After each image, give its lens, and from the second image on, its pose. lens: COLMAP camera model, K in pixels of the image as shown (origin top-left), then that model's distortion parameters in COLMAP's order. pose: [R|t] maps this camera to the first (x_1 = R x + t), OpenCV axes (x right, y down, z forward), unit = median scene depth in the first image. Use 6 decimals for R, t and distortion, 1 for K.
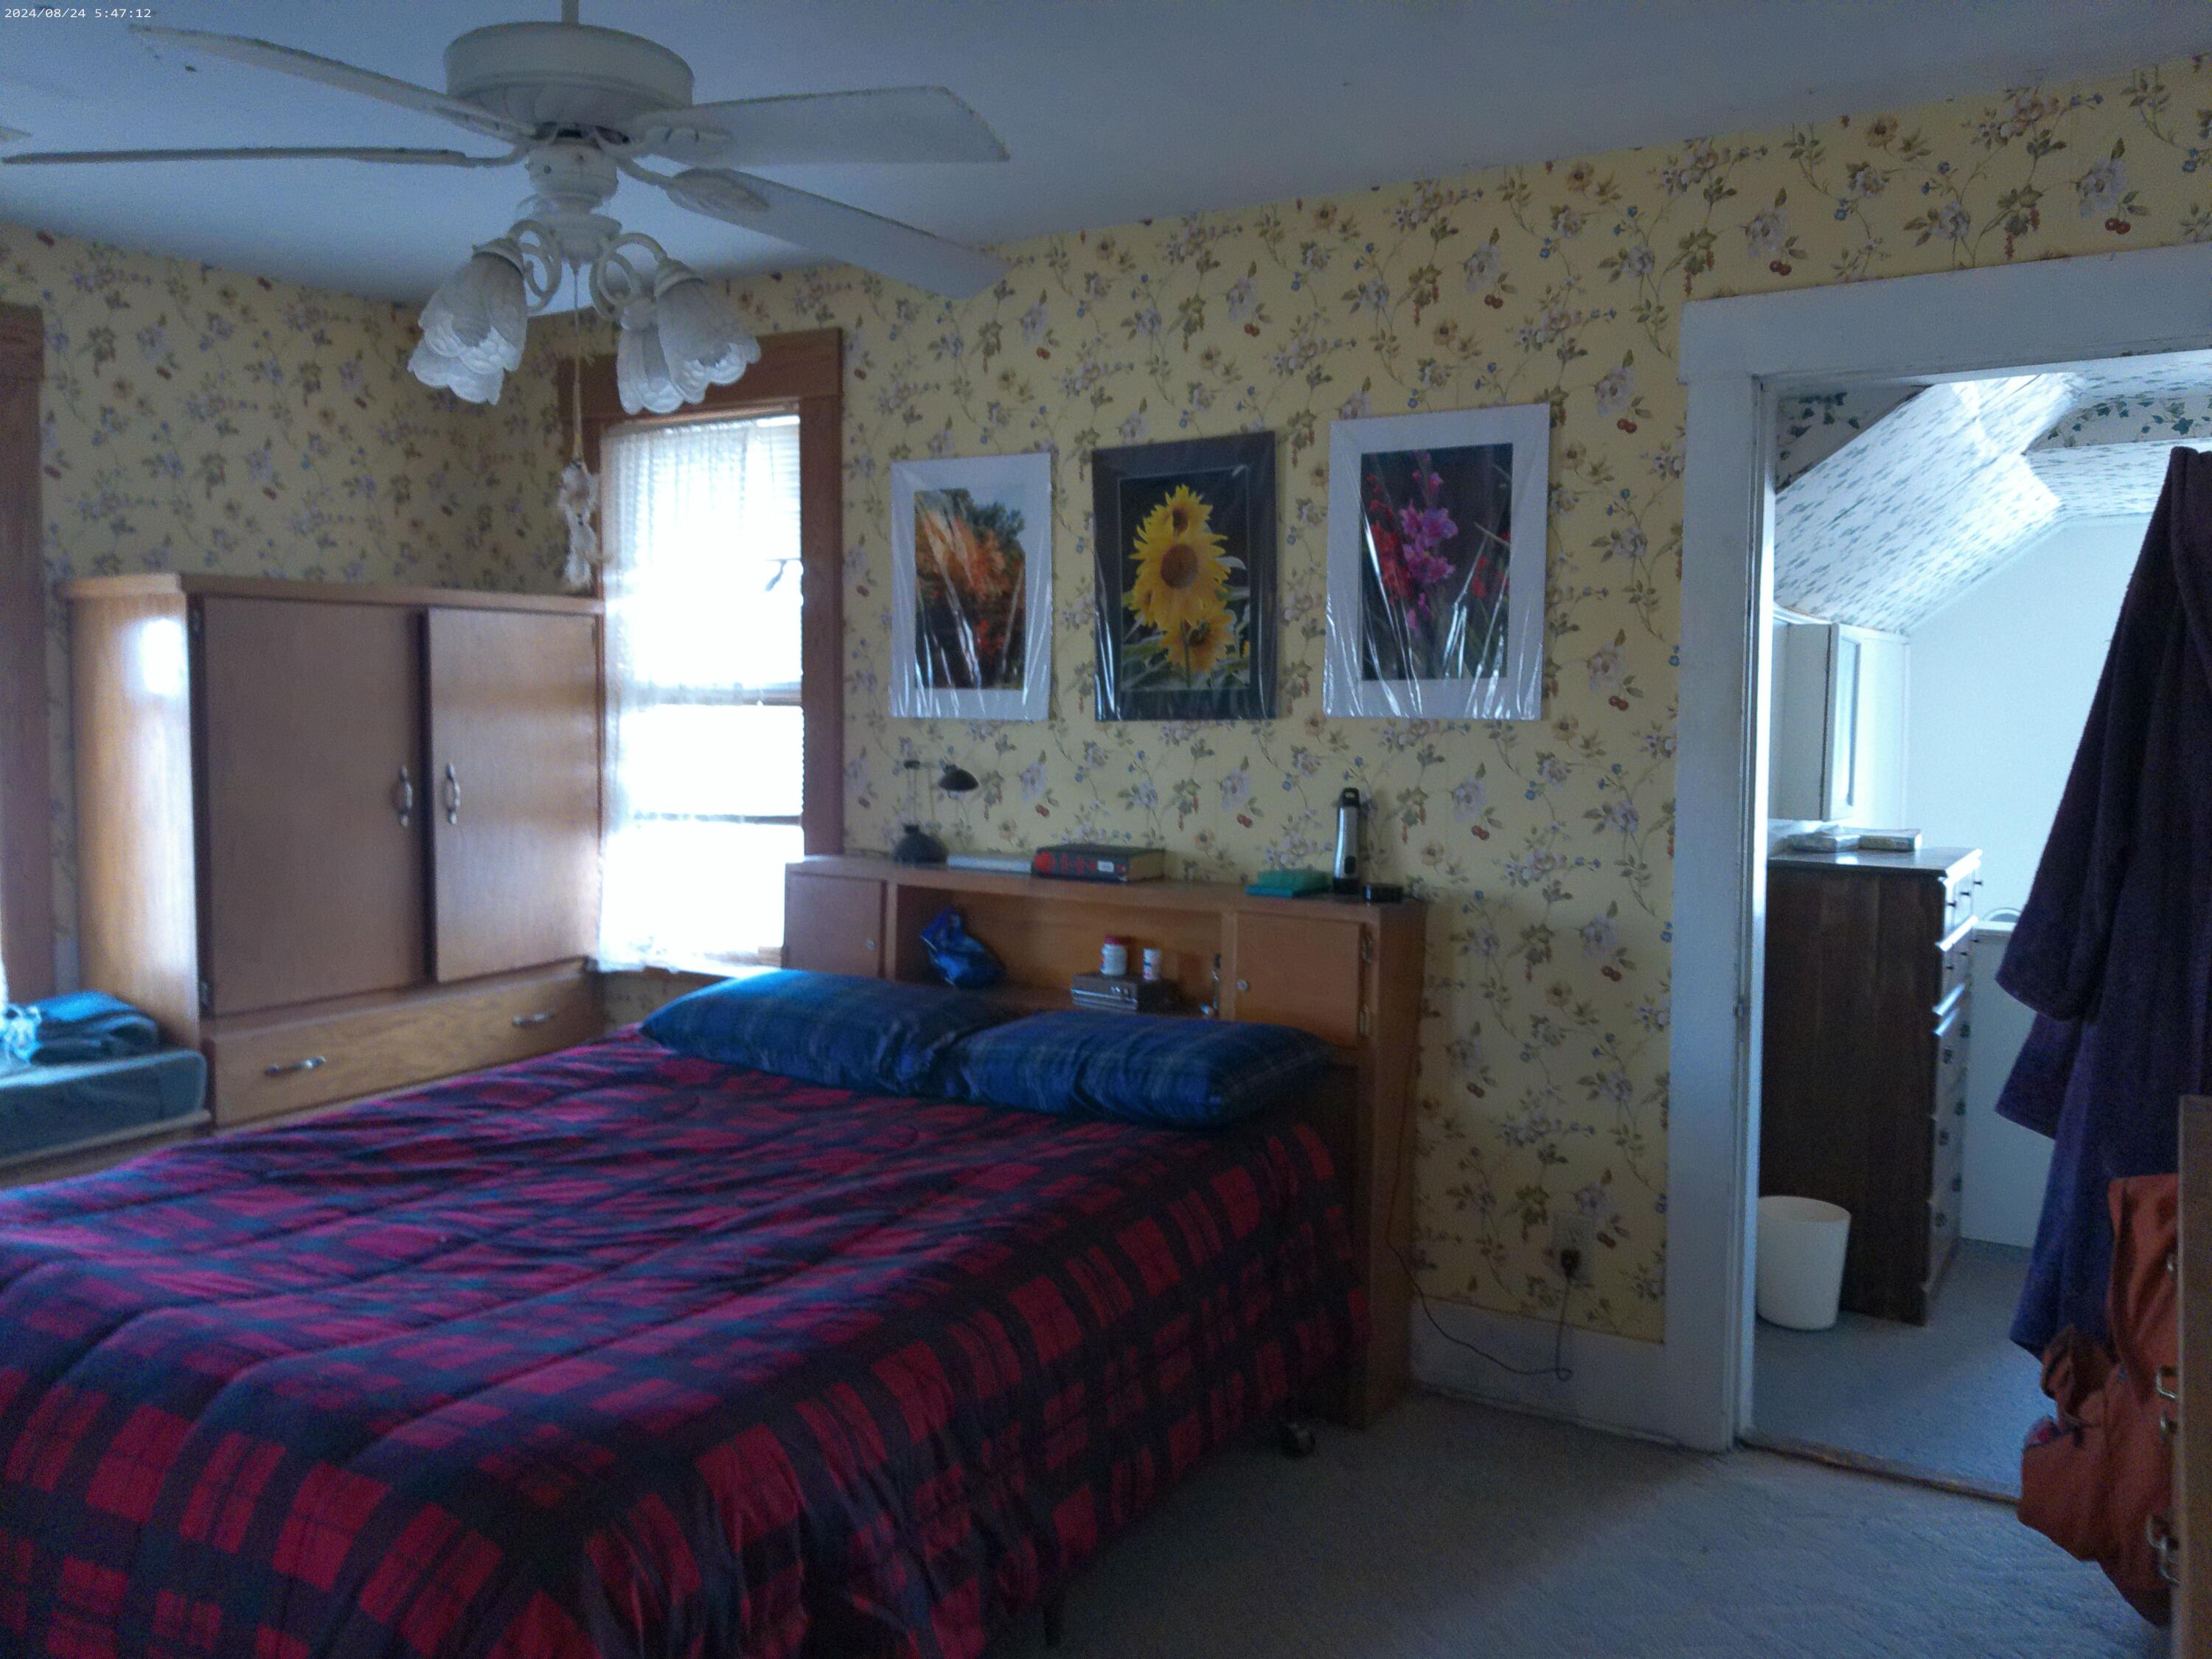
lens RADIAL K [[1722.1, 0, 1134.5], [0, 1722.1, 795.9], [0, 0, 1]] dist [0.076153, -0.137737]
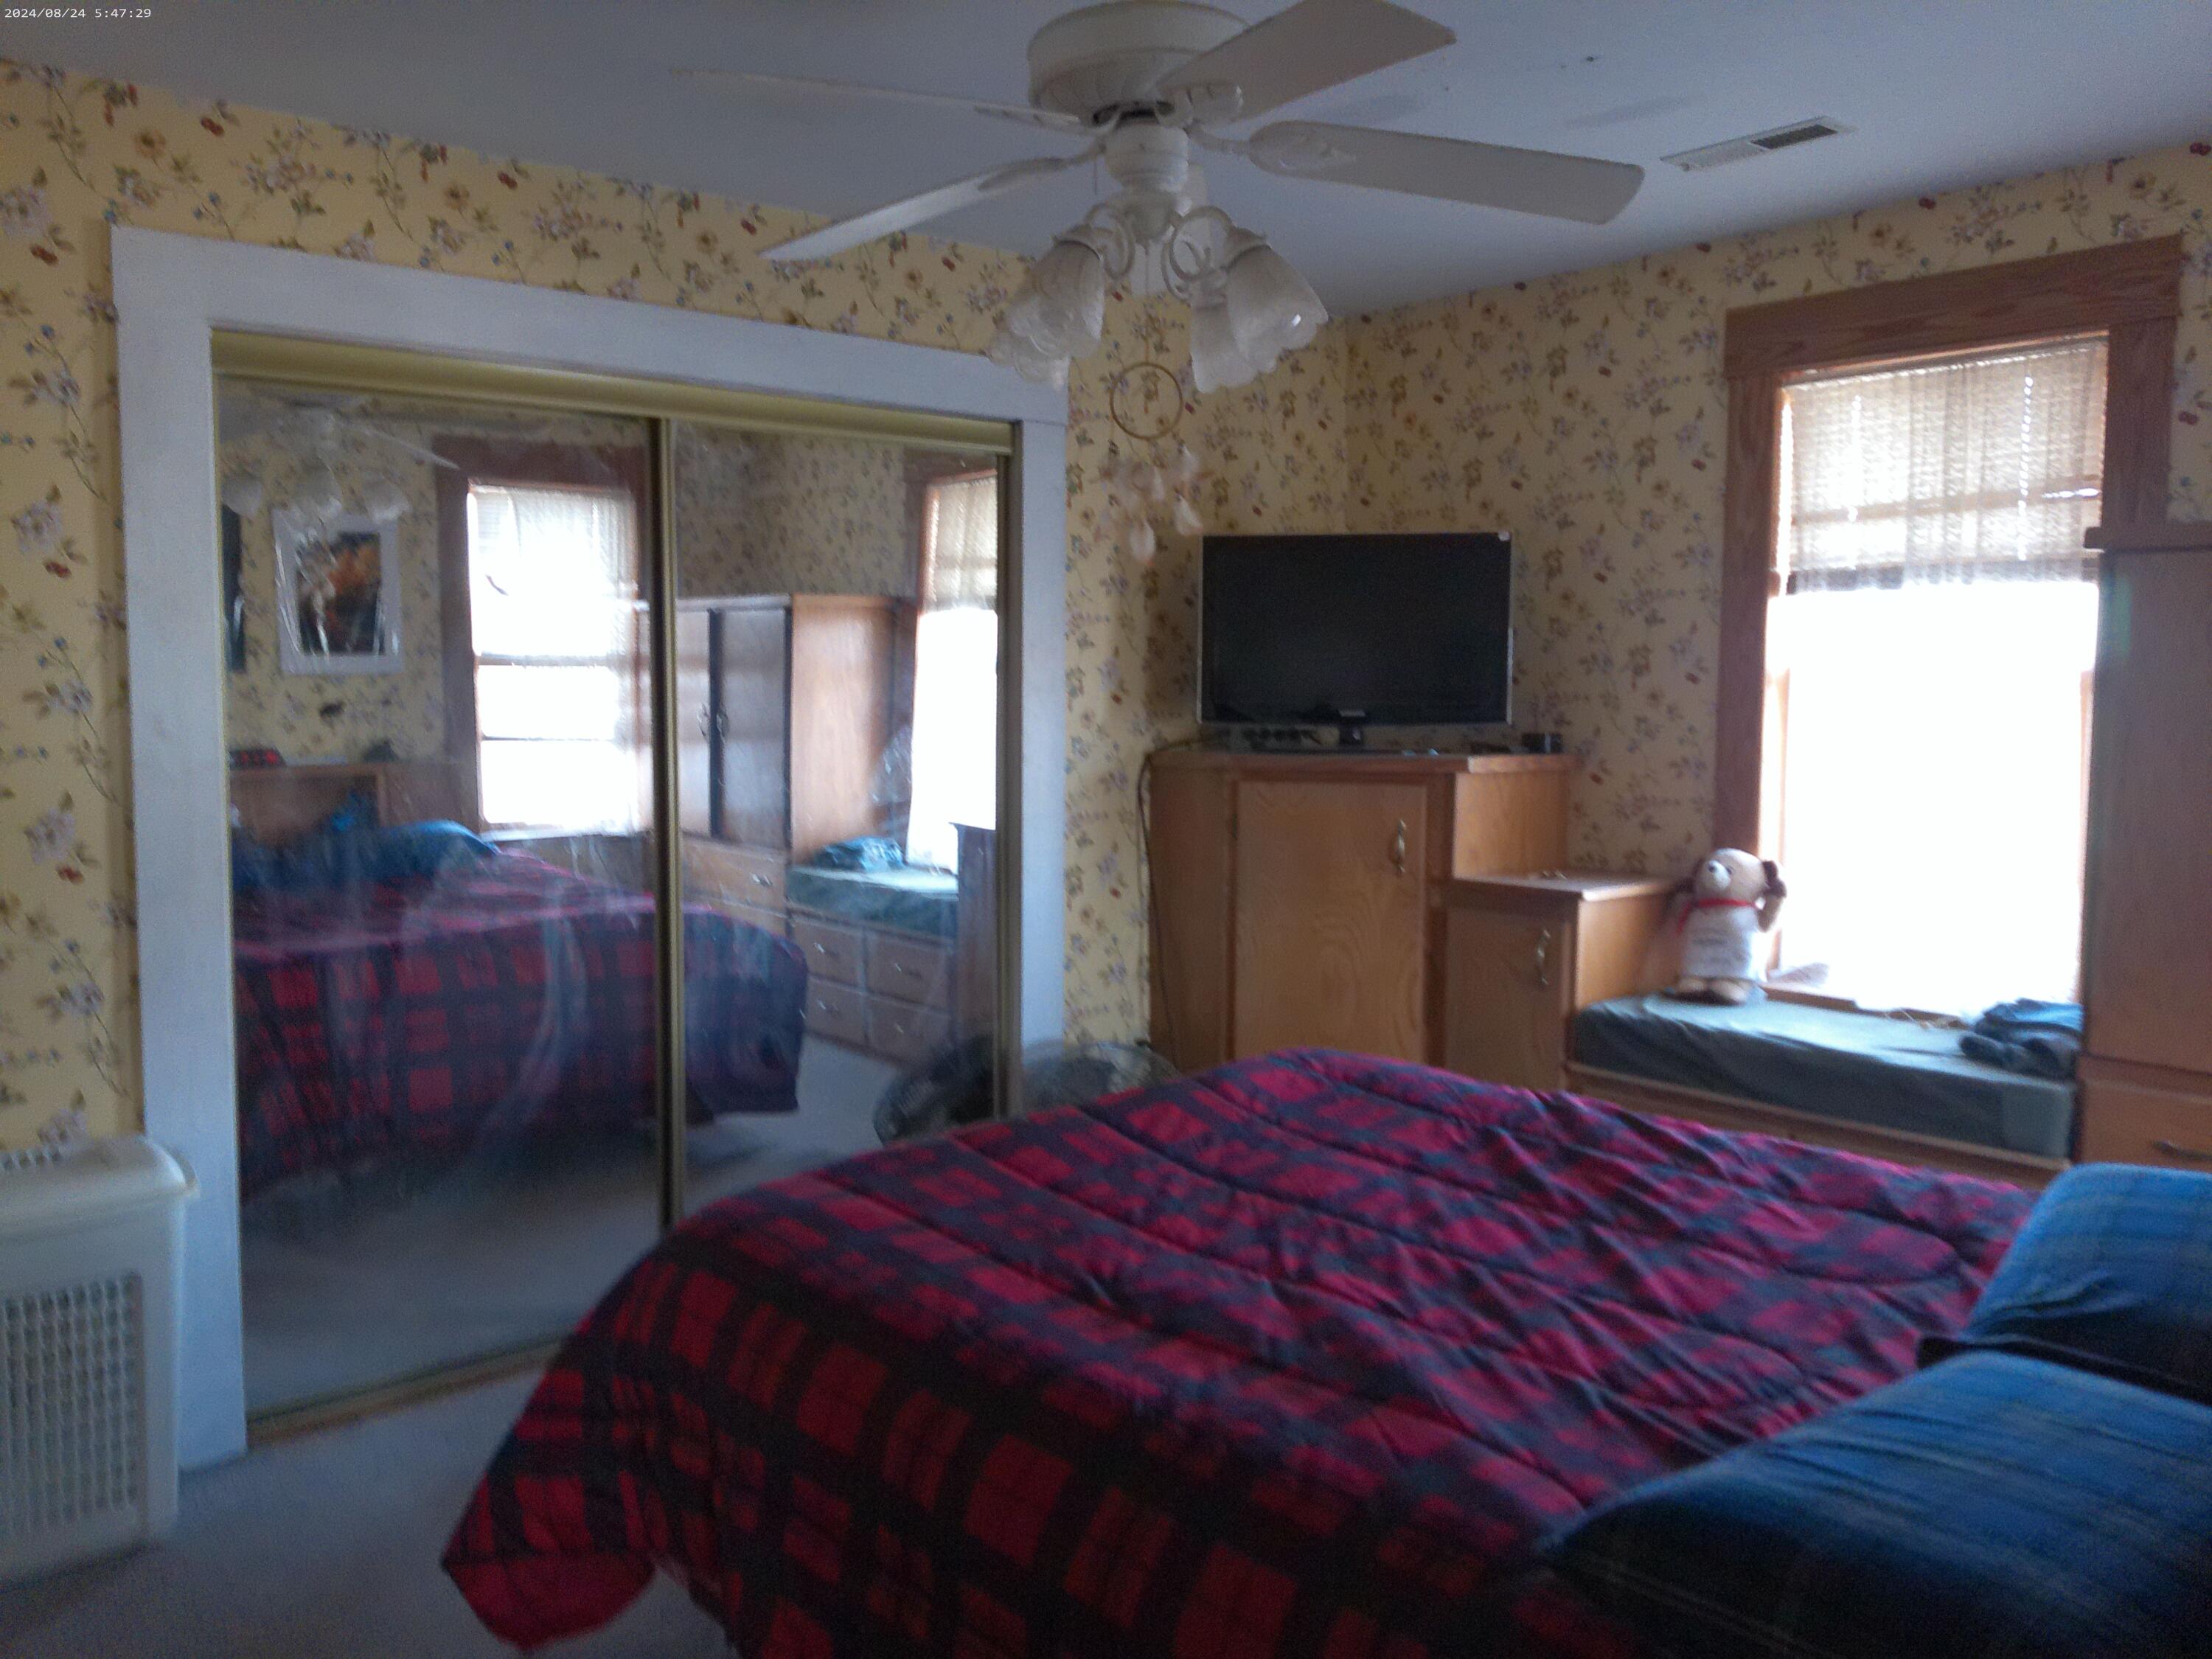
lens RADIAL K [[1722.1, 0, 1134.5], [0, 1722.1, 795.9], [0, 0, 1]] dist [0.076153, -0.137737]
pose [[-0.306753, 0.065902, -0.949505, 0.630670], [-0.062846, 0.994021, 0.089295, -0.068298], [0.949712, 0.087064, -0.300777, 1.270049]]
